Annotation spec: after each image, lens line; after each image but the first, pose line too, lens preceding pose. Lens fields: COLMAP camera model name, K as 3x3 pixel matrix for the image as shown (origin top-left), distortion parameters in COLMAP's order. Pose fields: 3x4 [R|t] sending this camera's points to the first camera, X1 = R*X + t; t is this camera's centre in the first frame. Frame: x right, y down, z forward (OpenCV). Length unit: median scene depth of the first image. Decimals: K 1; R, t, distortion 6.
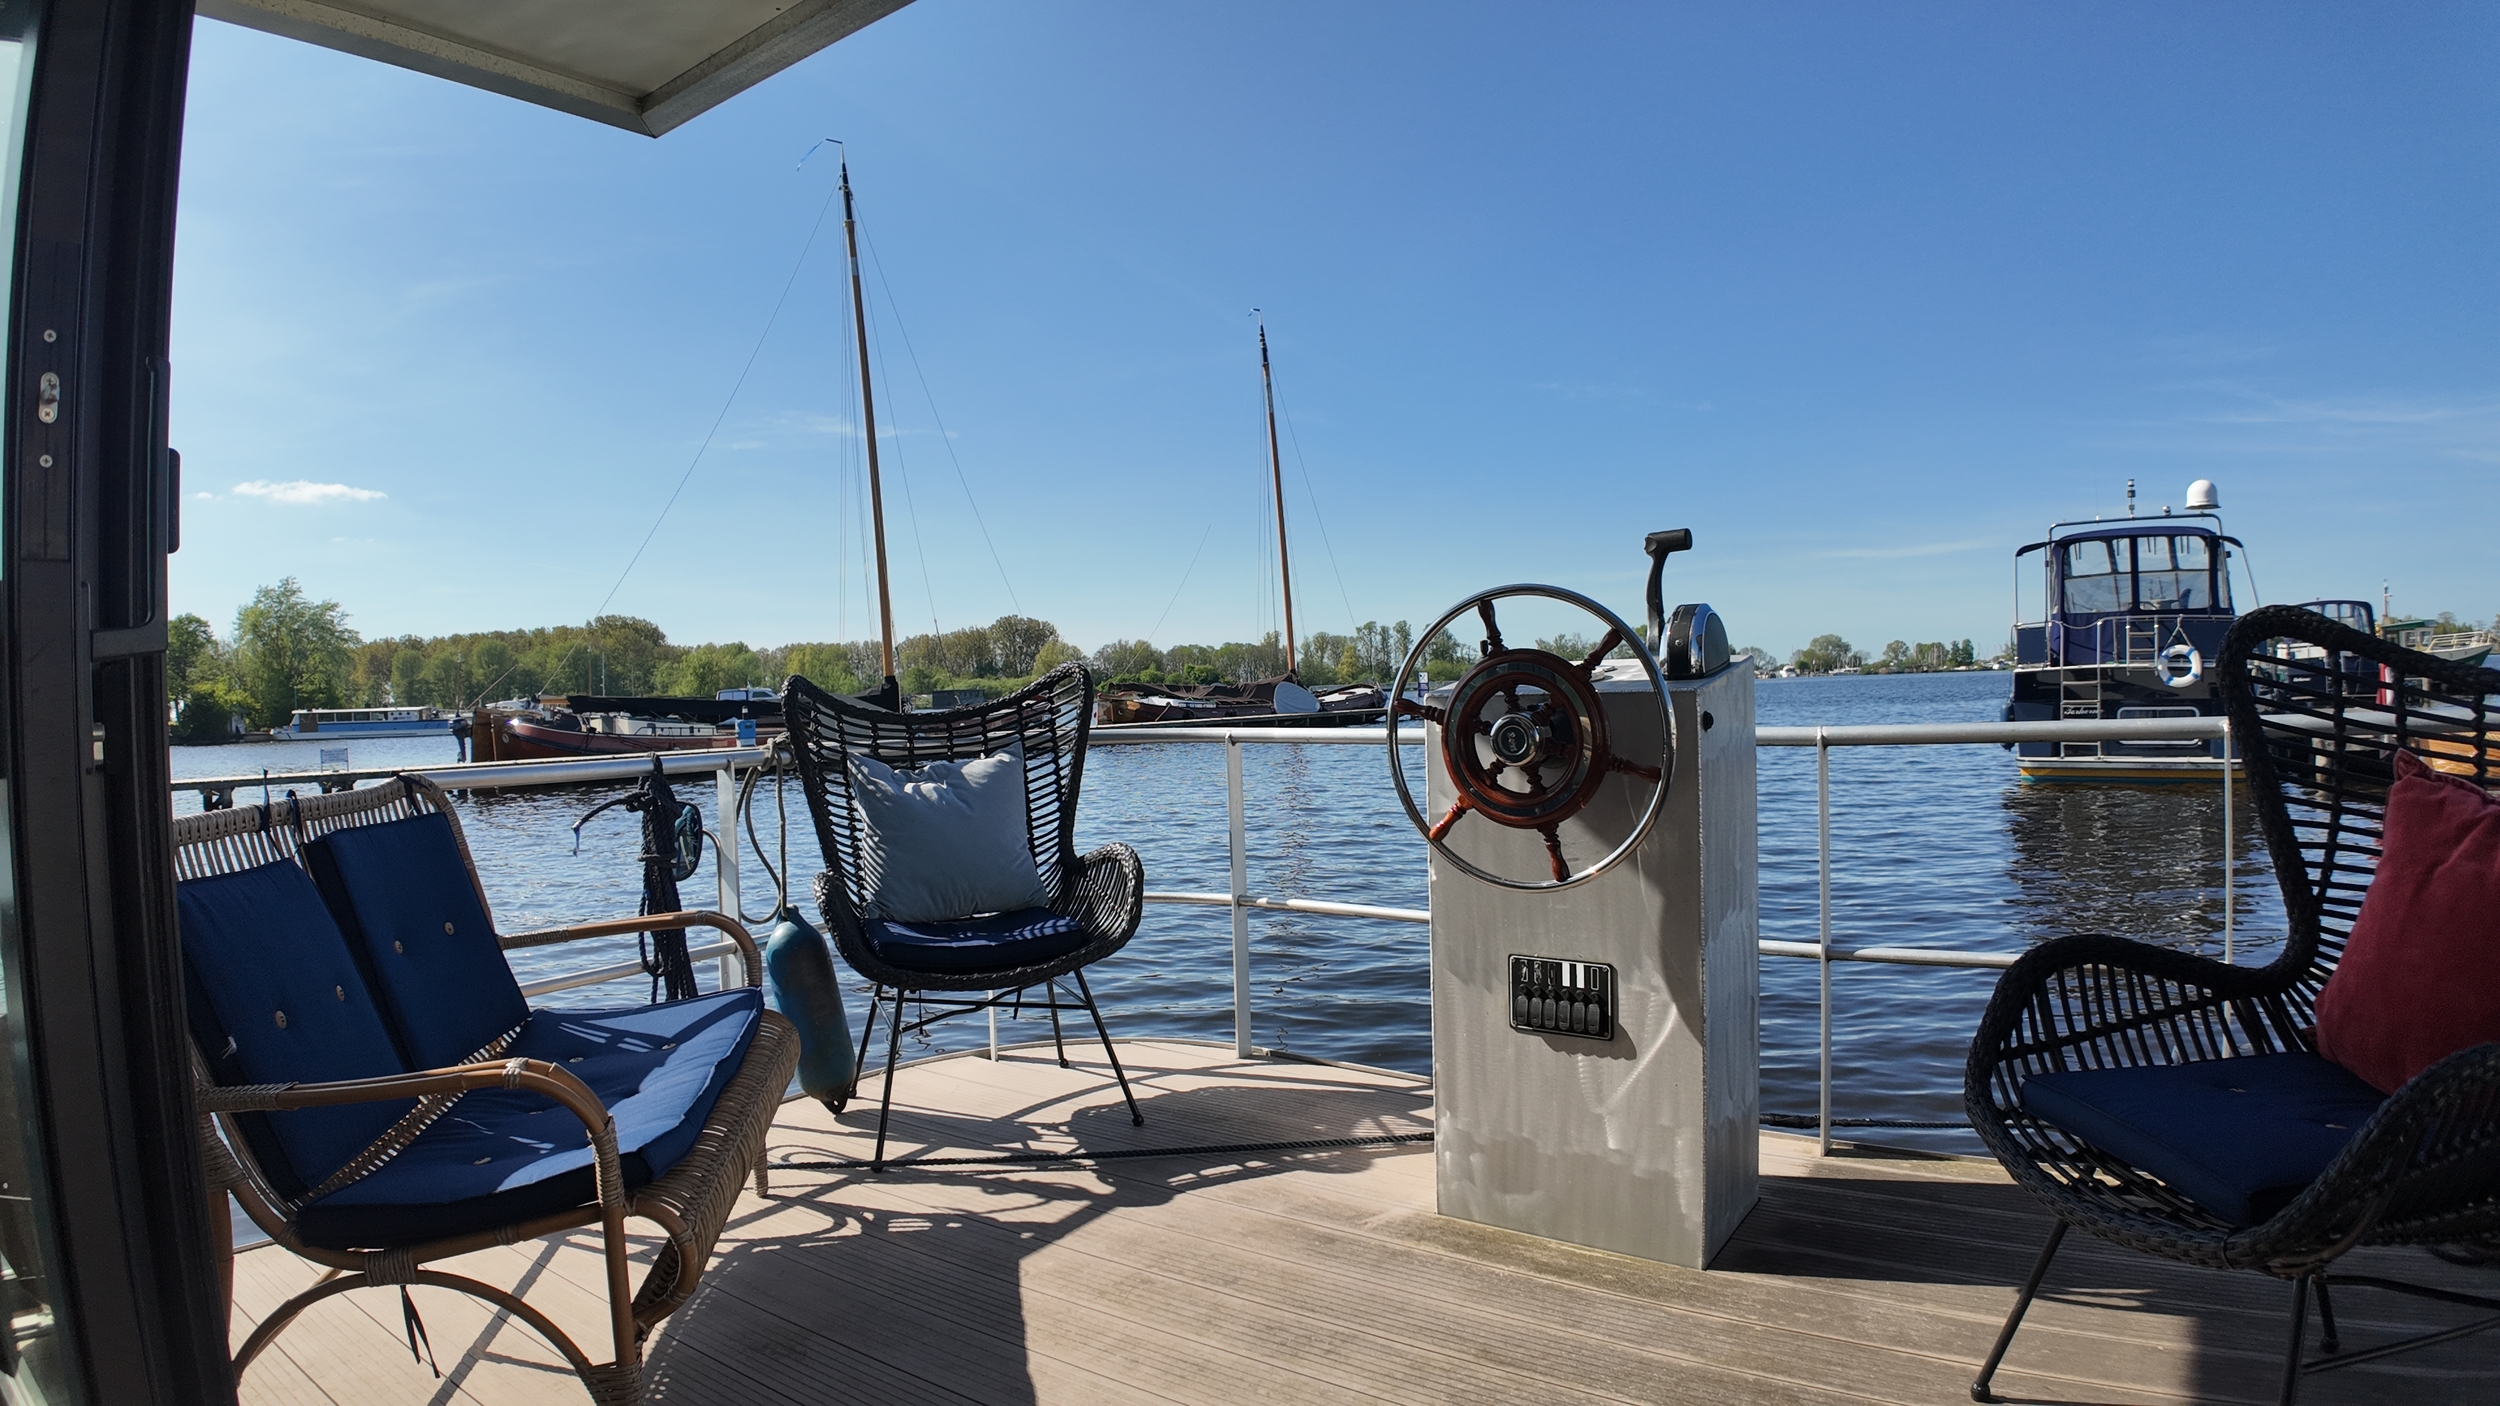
lens RADIAL K [[1332.0, 0, 1244.9], [0, 1332.0, 701.5], [0, 0, 1]] dist [-0.130118, 0.007411]
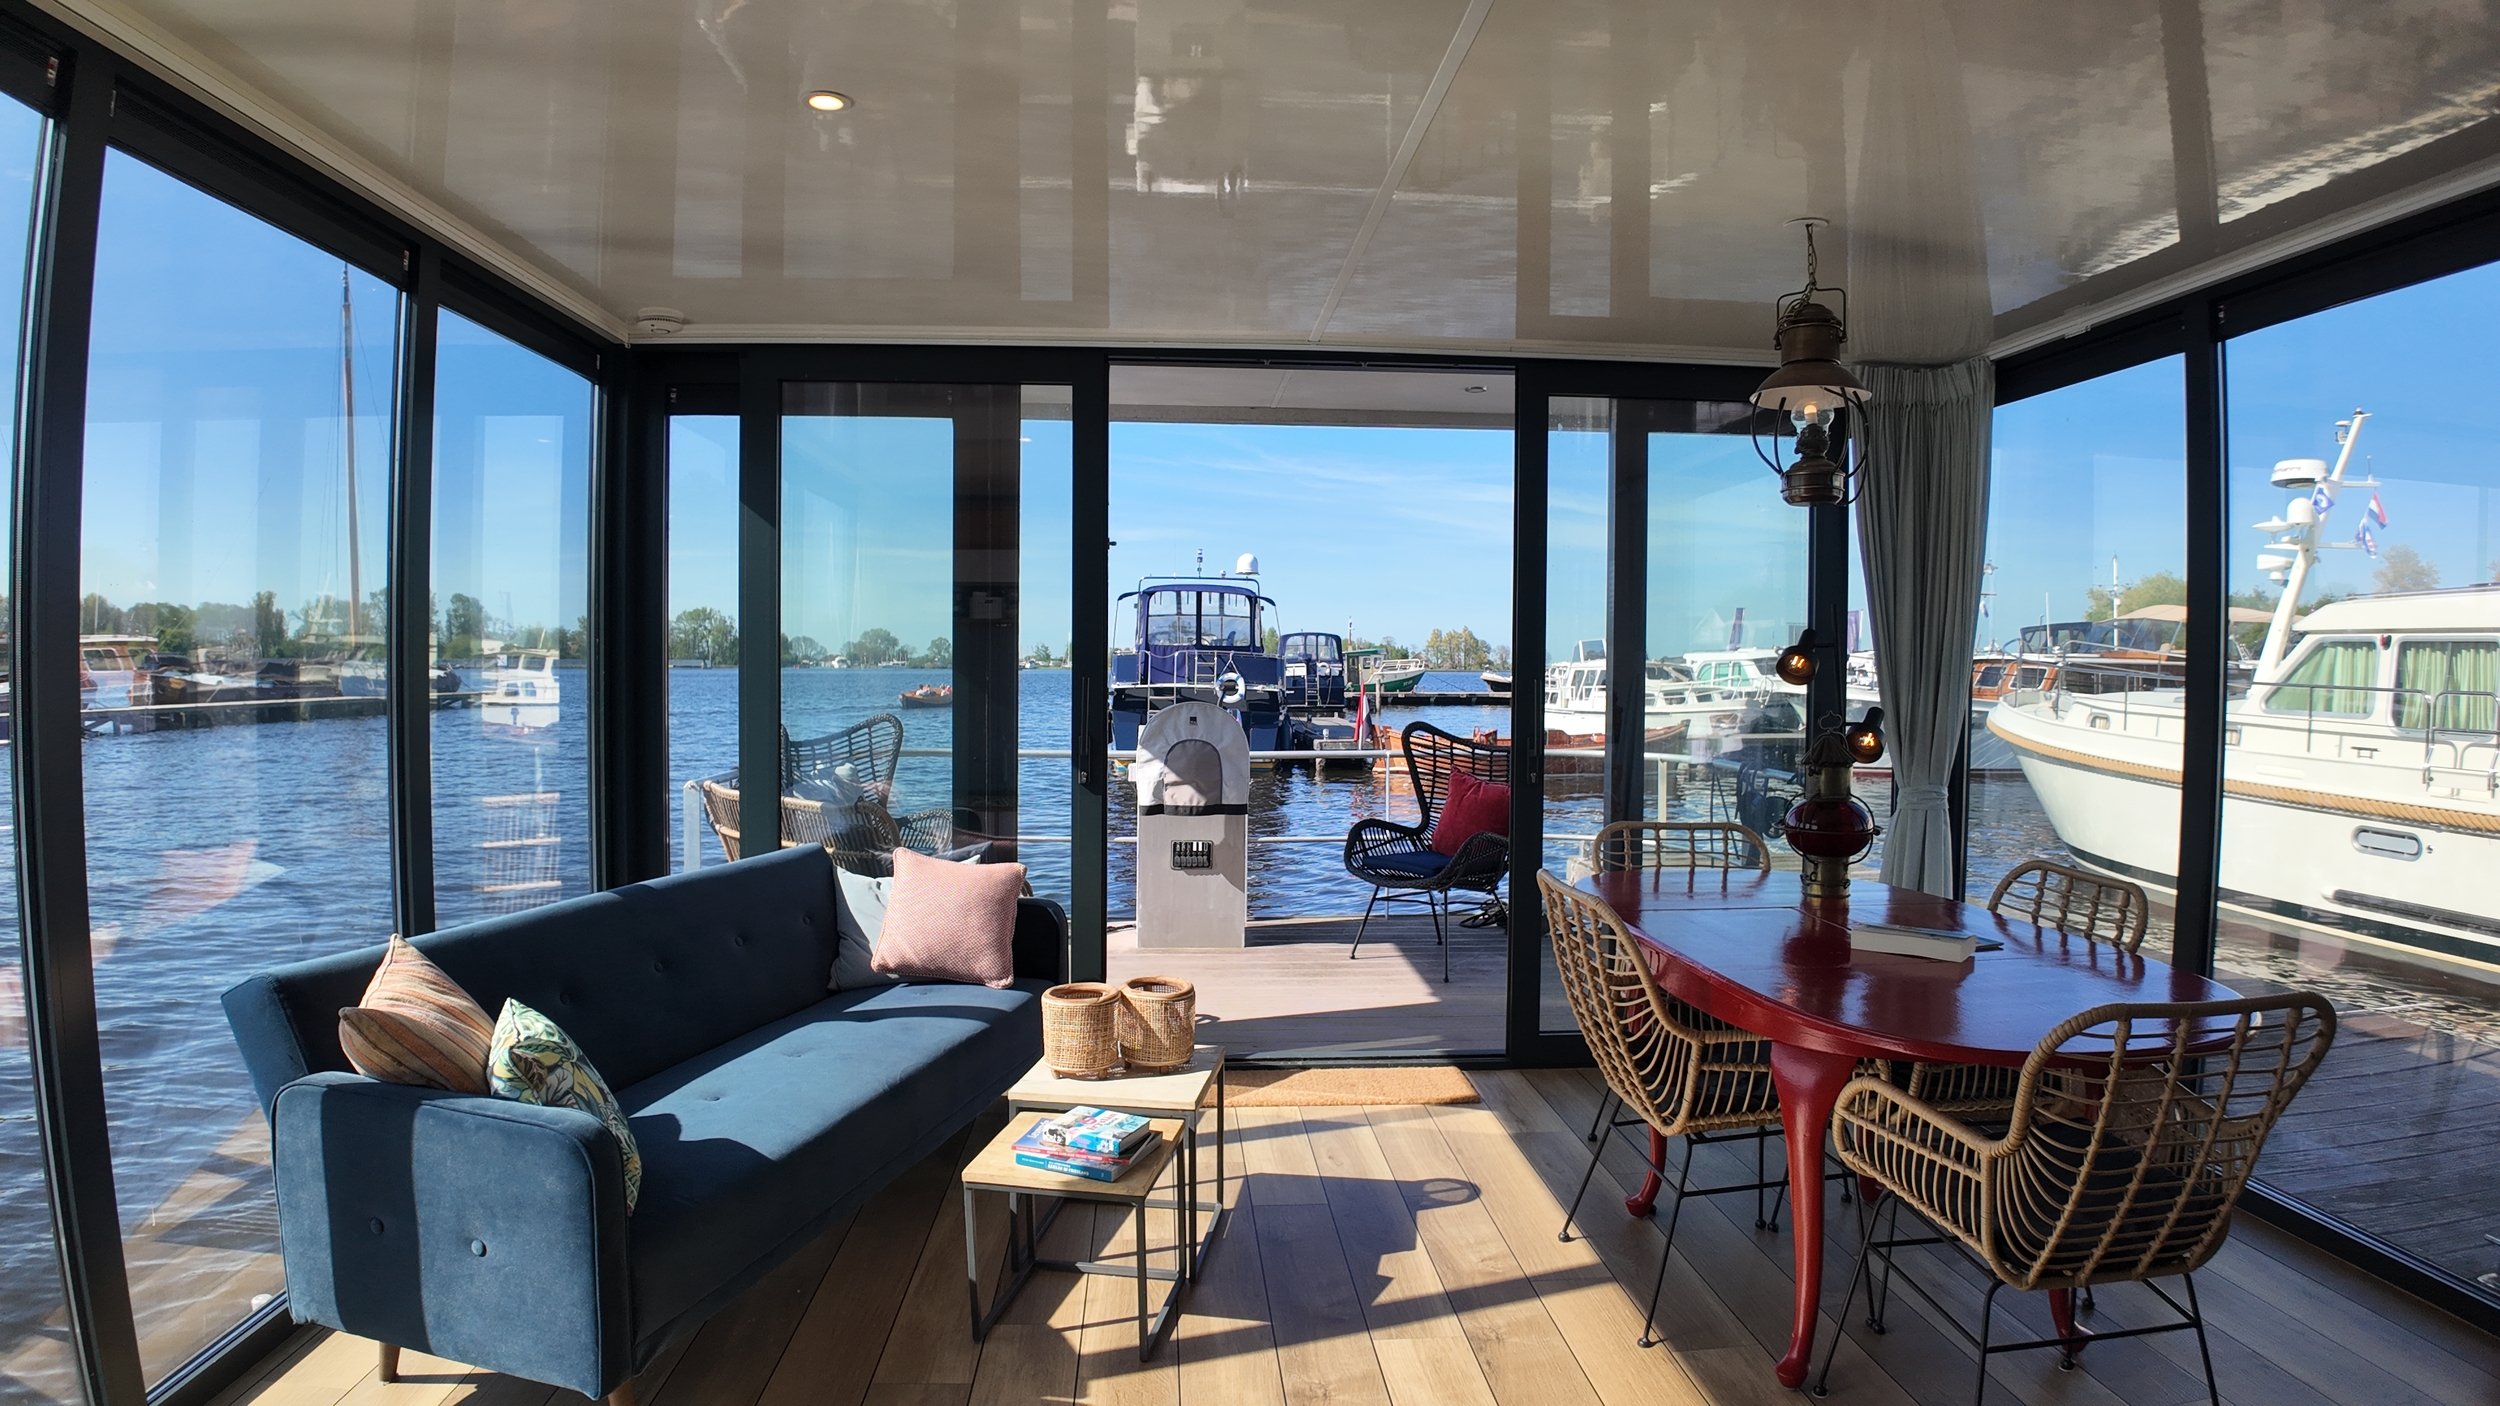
lens RADIAL K [[1332.0, 0, 1248.1], [0, 1332.0, 709.9], [0, 0, 1]] dist [-0.130118, 0.007411]
pose [[0.765930, 0.020291, 0.642603, -0.127407], [-0.029894, 0.999545, 0.004070, -0.007719], [-0.642228, -0.022328, 0.766188, -0.103147]]
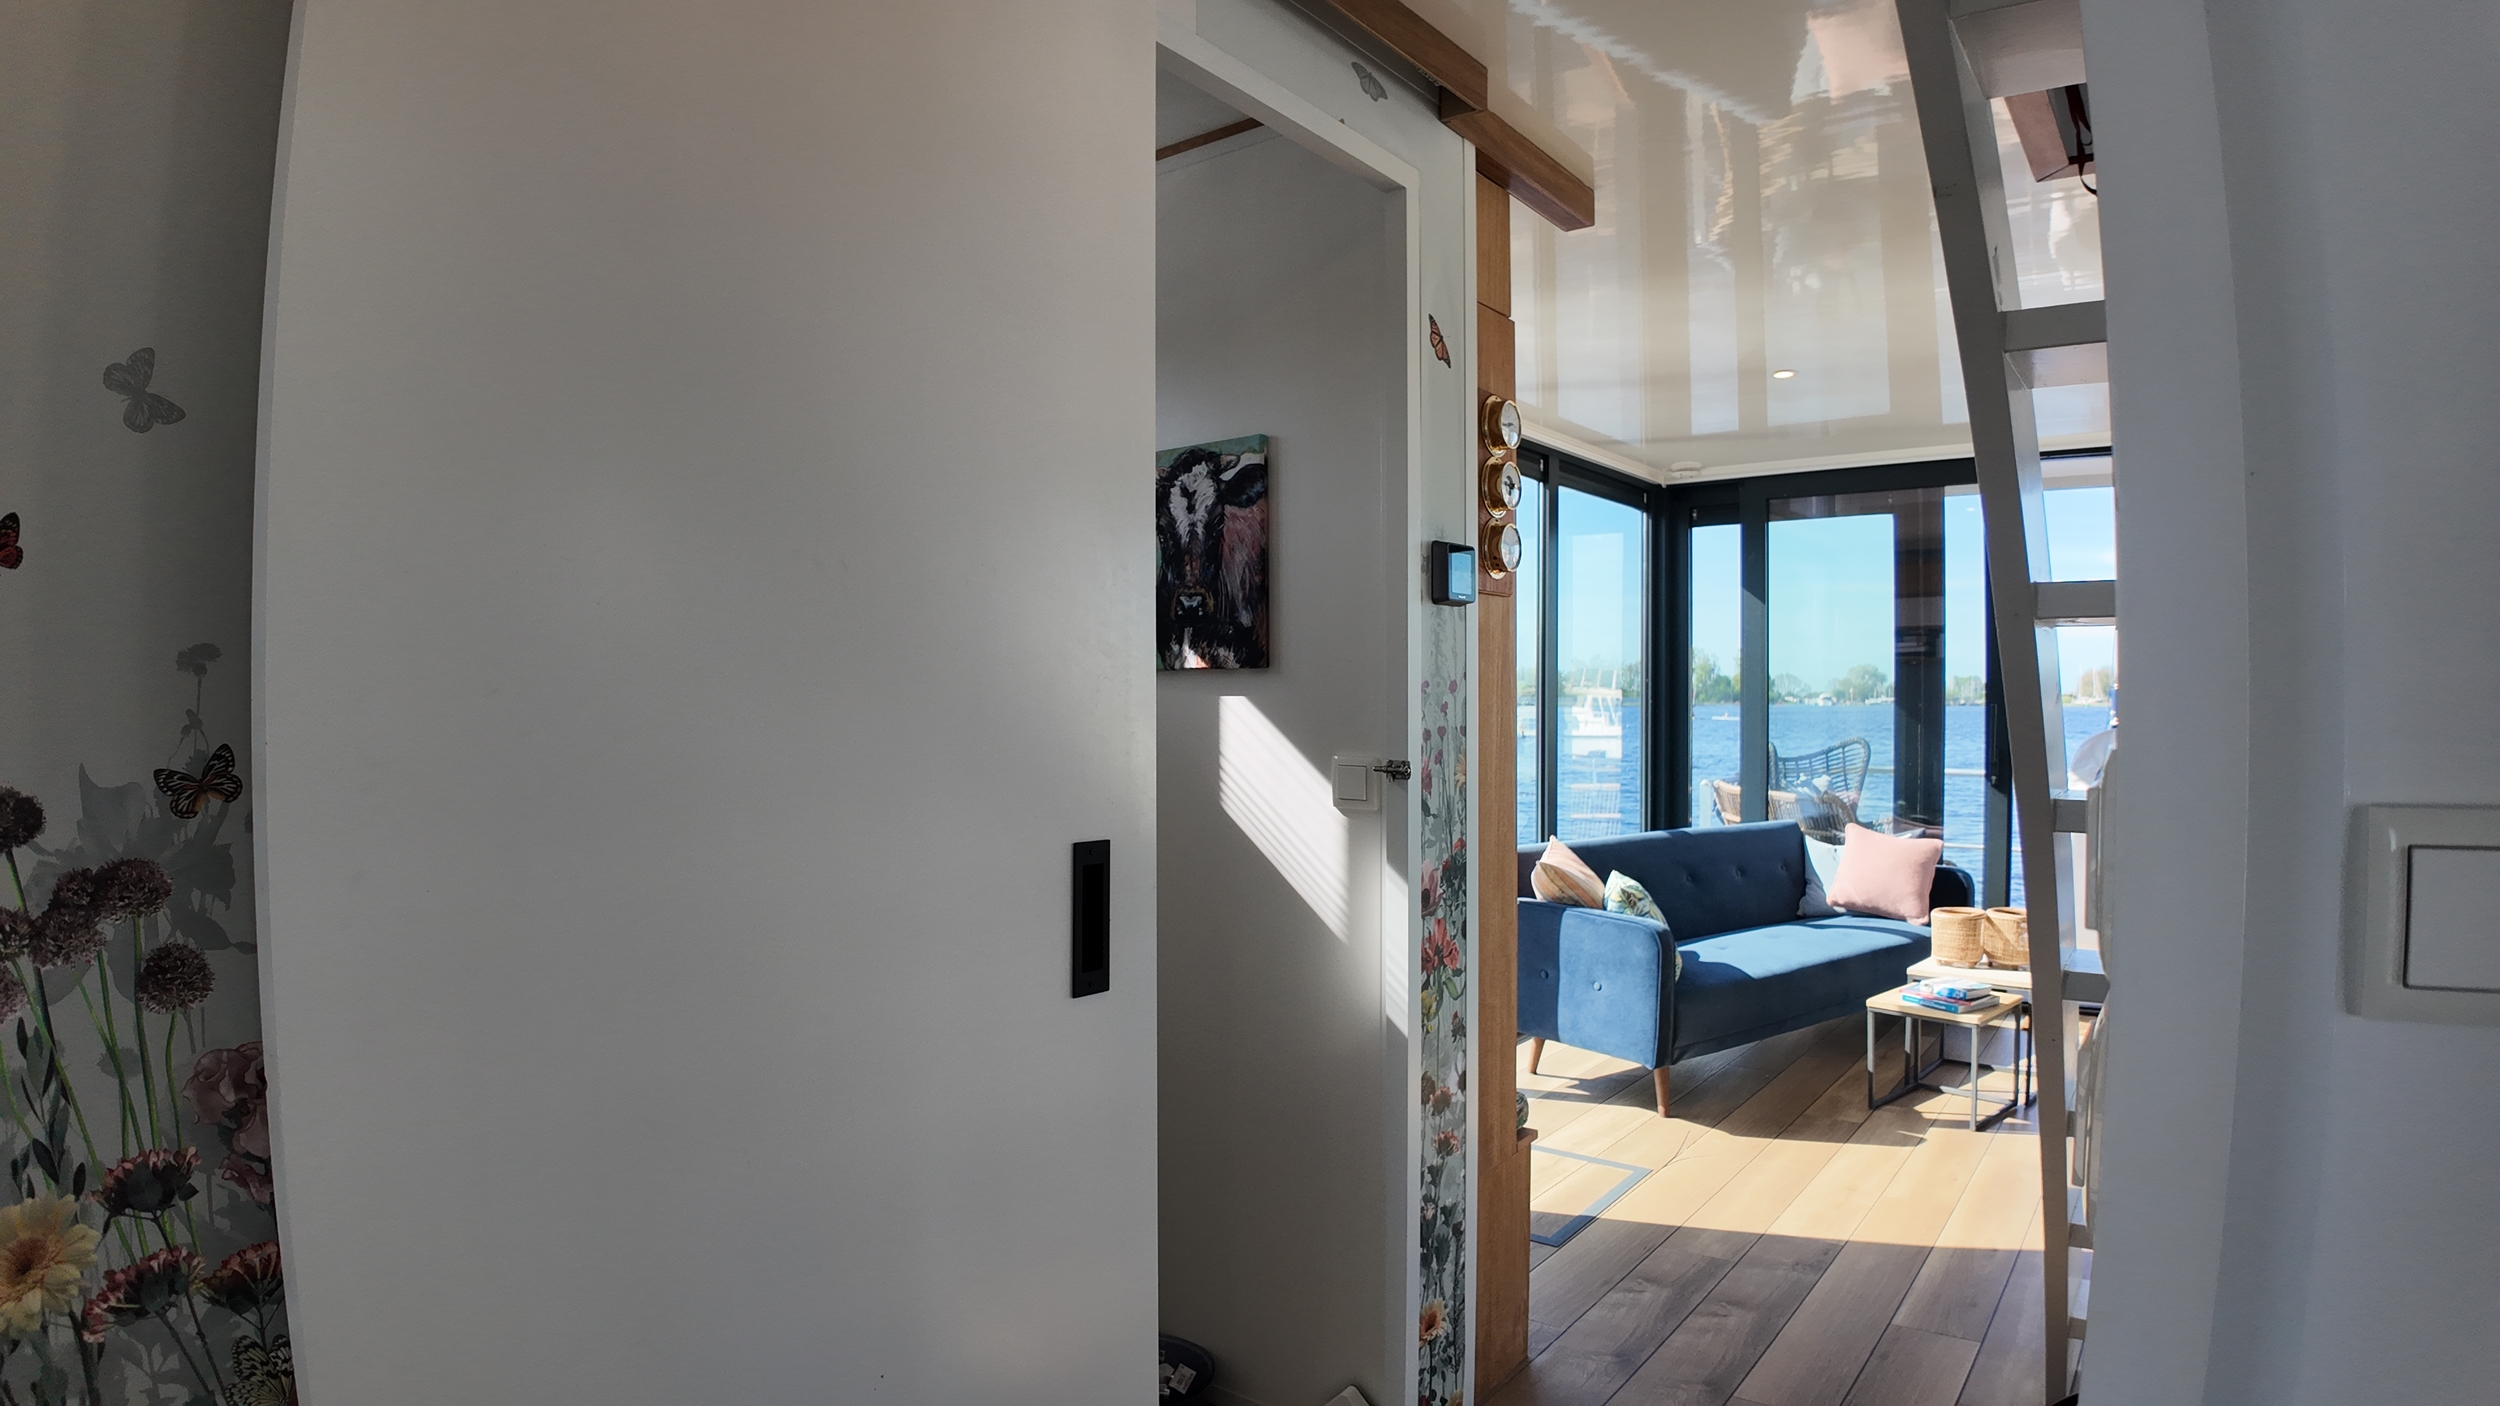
lens RADIAL K [[1332.0, 0, 1249.6], [0, 1332.0, 698.1], [0, 0, 1]] dist [-0.130118, 0.007411]
pose [[0.998734, 0.040136, -0.030313, -0.152476], [-0.040372, 0.999159, -0.007215, -0.005098], [0.029998, 0.008430, 0.999514, -0.174659]]
